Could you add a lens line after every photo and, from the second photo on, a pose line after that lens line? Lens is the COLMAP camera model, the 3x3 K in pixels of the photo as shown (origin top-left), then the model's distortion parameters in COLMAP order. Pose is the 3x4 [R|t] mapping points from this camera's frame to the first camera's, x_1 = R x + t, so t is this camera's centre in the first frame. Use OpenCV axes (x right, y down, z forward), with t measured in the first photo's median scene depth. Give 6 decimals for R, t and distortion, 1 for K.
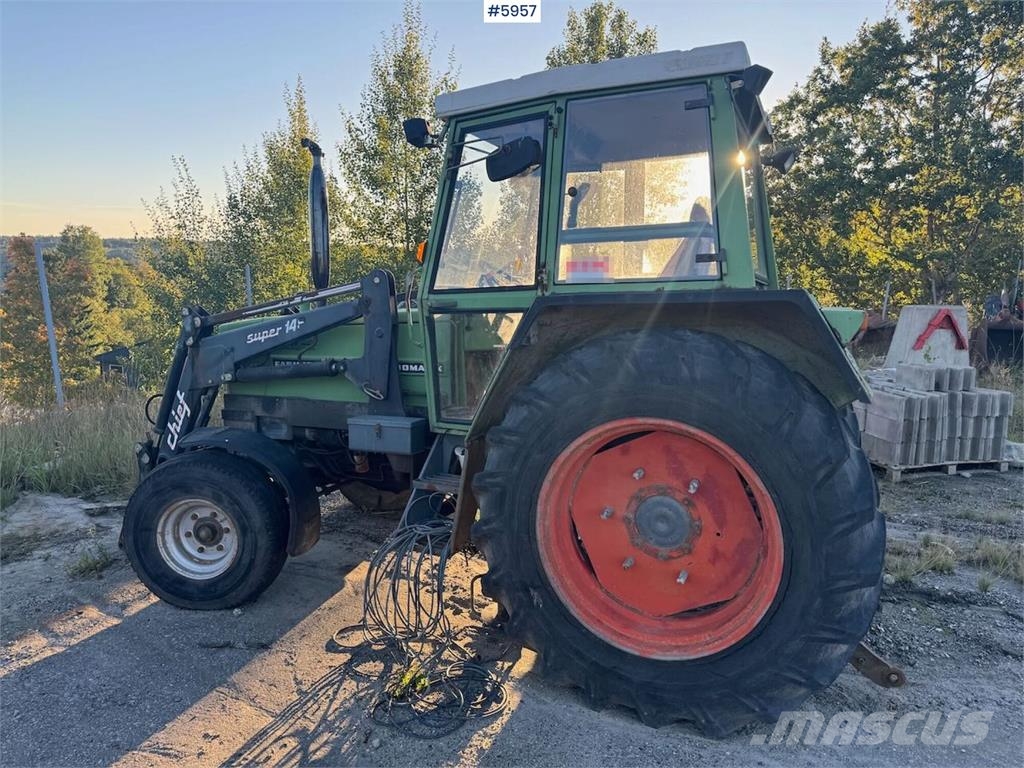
lens RADIAL K [[740.9, 0, 512.0], [0, 740.9, 384.0], [0, 0, 1]] dist [0.041295, -0.035638]
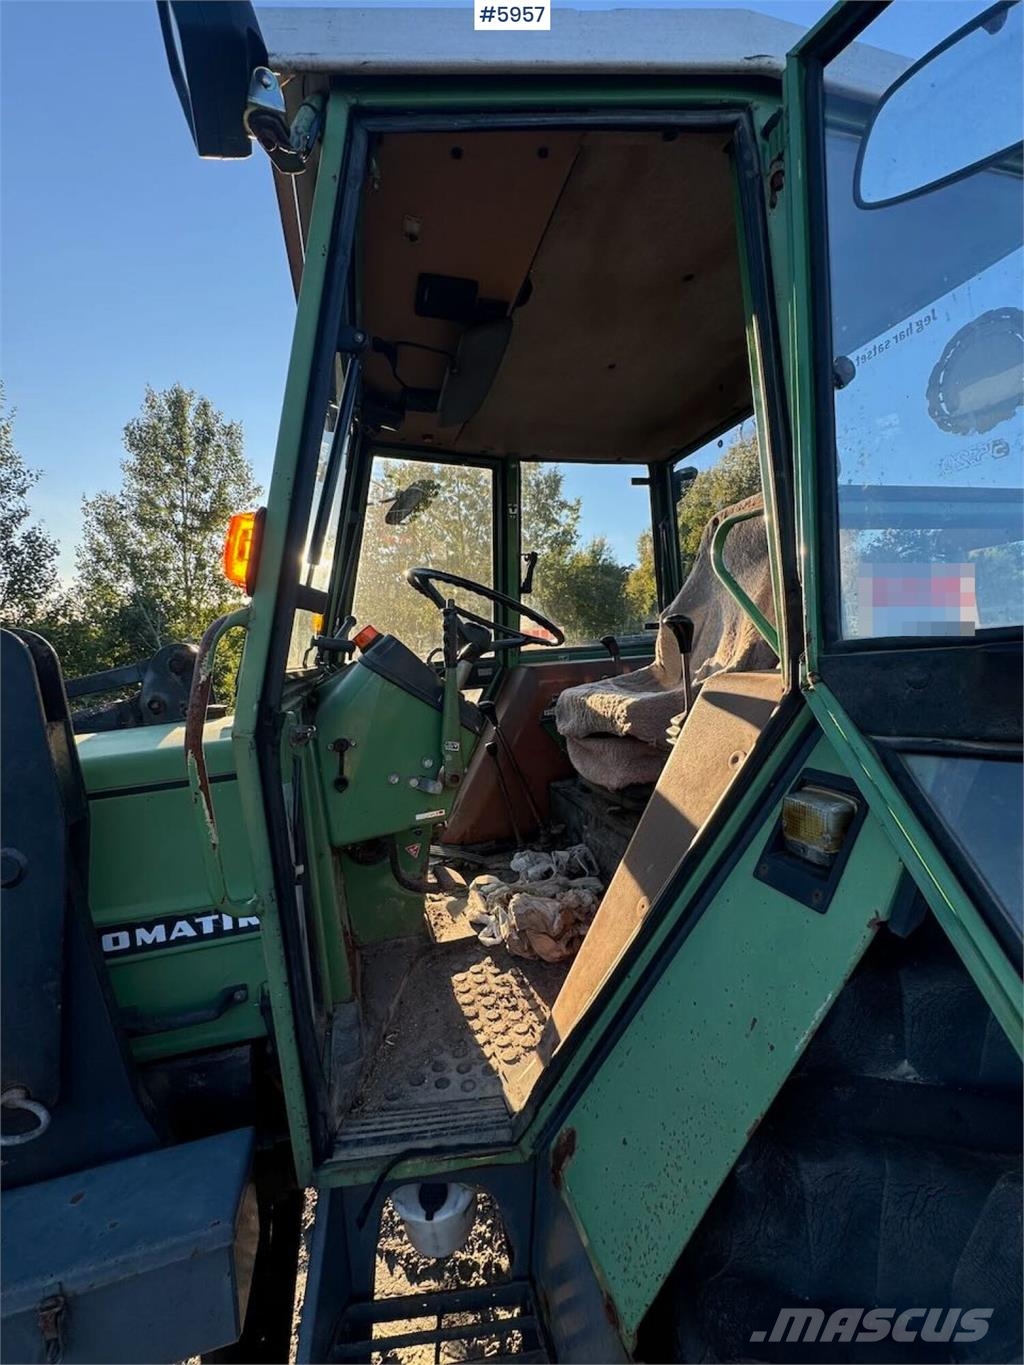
lens RADIAL K [[544.2, 0, 508.5], [0, 544.2, 669.8], [0, 0, 1]] dist [0.001104, 0.000016]
pose [[0.775919, -0.068564, 0.627096, -0.145210], [0.123266, 0.991392, -0.044125, -0.099858], [-0.618672, 0.111537, 0.777691, 0.680457]]
